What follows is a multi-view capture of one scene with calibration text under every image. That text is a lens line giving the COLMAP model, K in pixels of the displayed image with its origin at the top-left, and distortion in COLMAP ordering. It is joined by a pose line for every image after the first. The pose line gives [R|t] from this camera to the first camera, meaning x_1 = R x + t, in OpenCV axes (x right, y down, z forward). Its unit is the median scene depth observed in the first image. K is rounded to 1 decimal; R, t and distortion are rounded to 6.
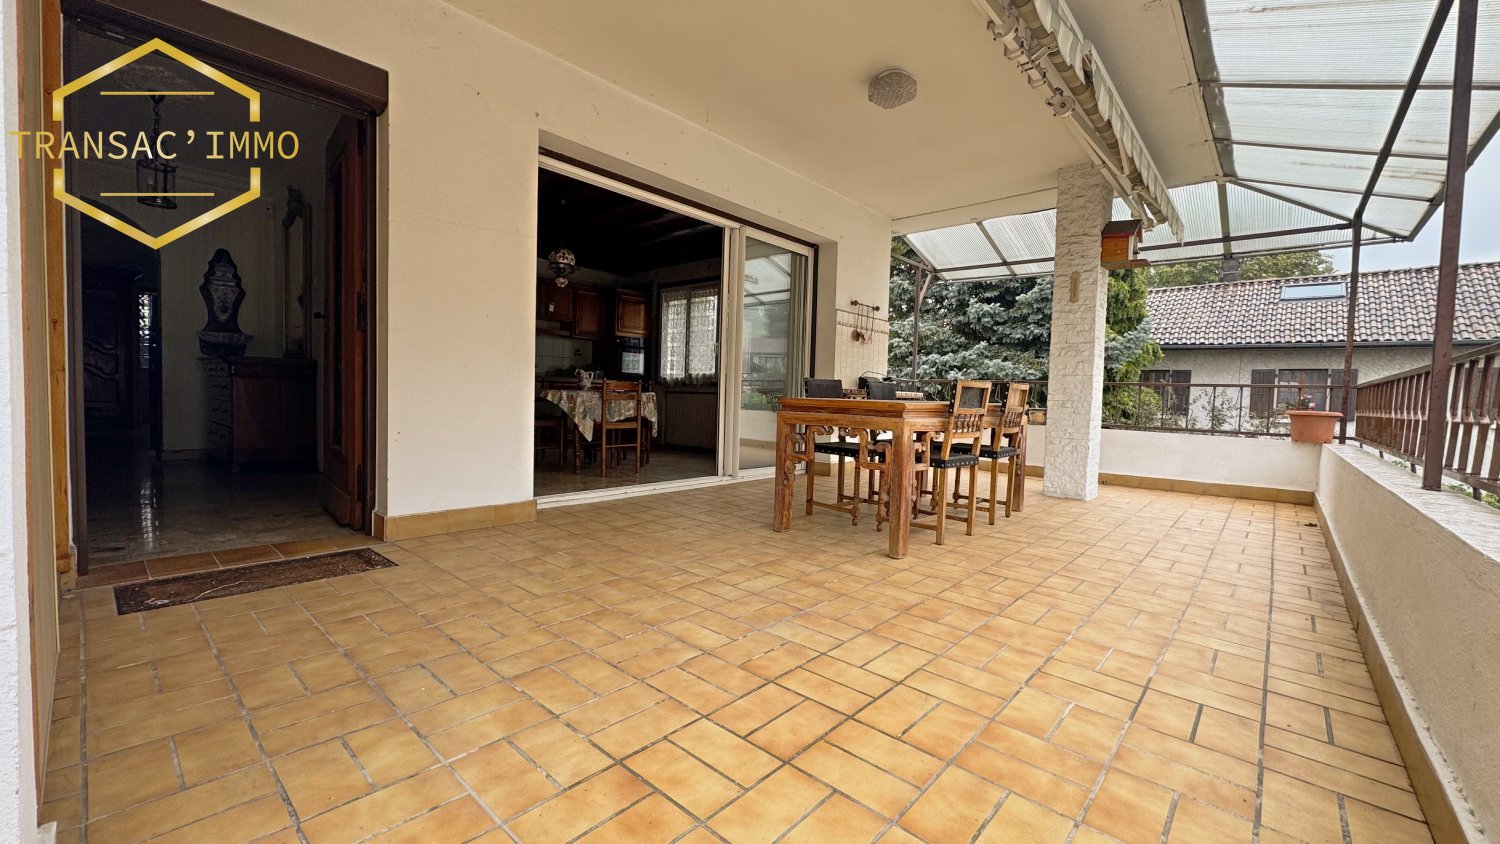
lens RADIAL K [[597.0, 0, 746.5], [0, 597.0, 423.7], [0, 0, 1]] dist [-0.001516, -0.000007]
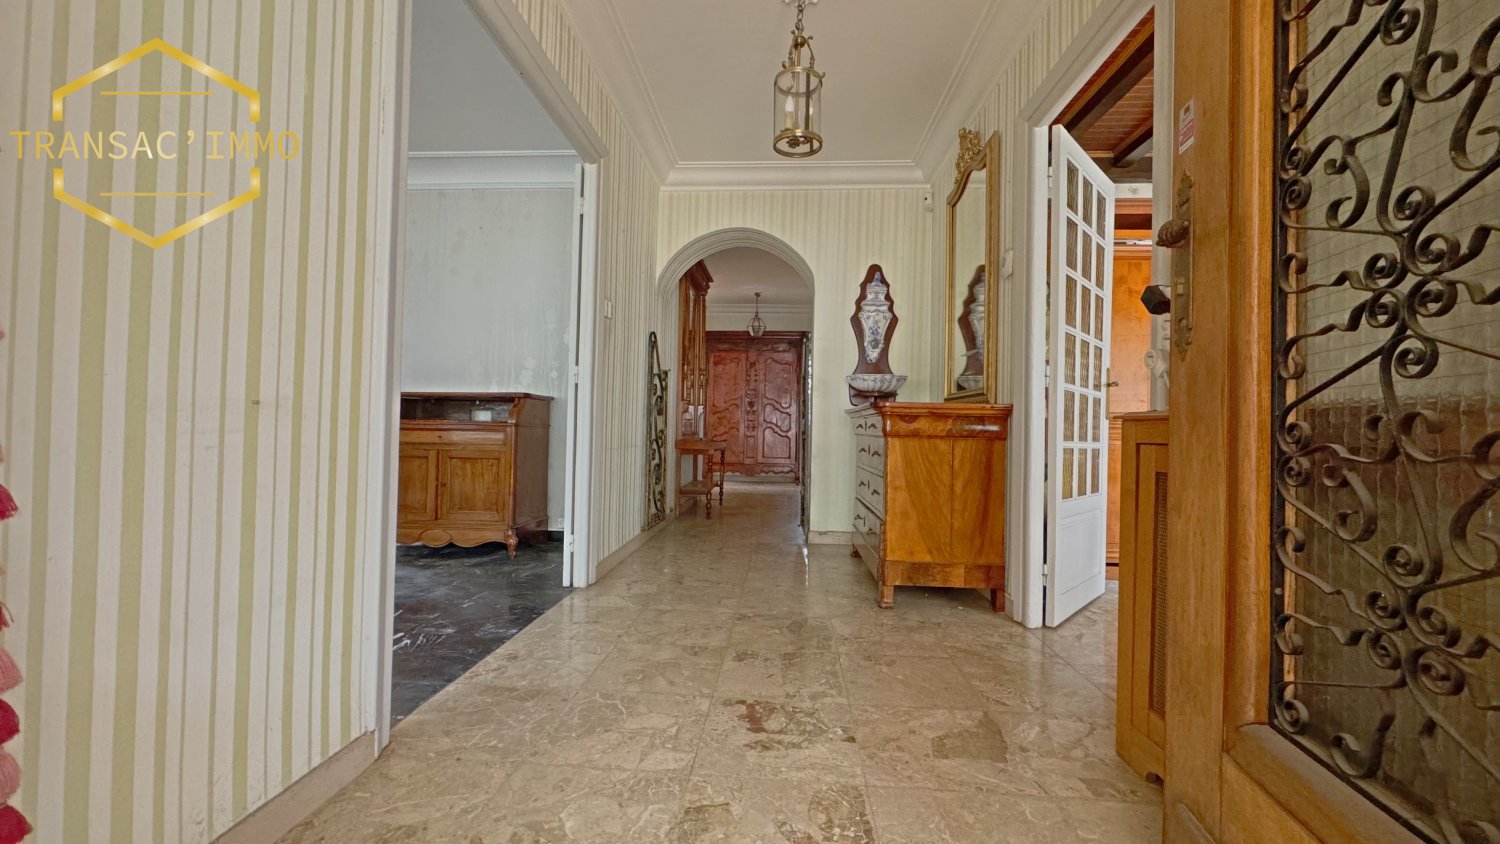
lens RADIAL K [[597.0, 0, 748.8], [0, 597.0, 419.3], [0, 0, 1]] dist [-0.001516, -0.000007]
pose [[0.615309, -0.031216, -0.787668, -0.395630], [-0.038422, 0.996840, -0.069520, -0.041532], [0.787349, 0.073040, 0.612166, 0.434729]]
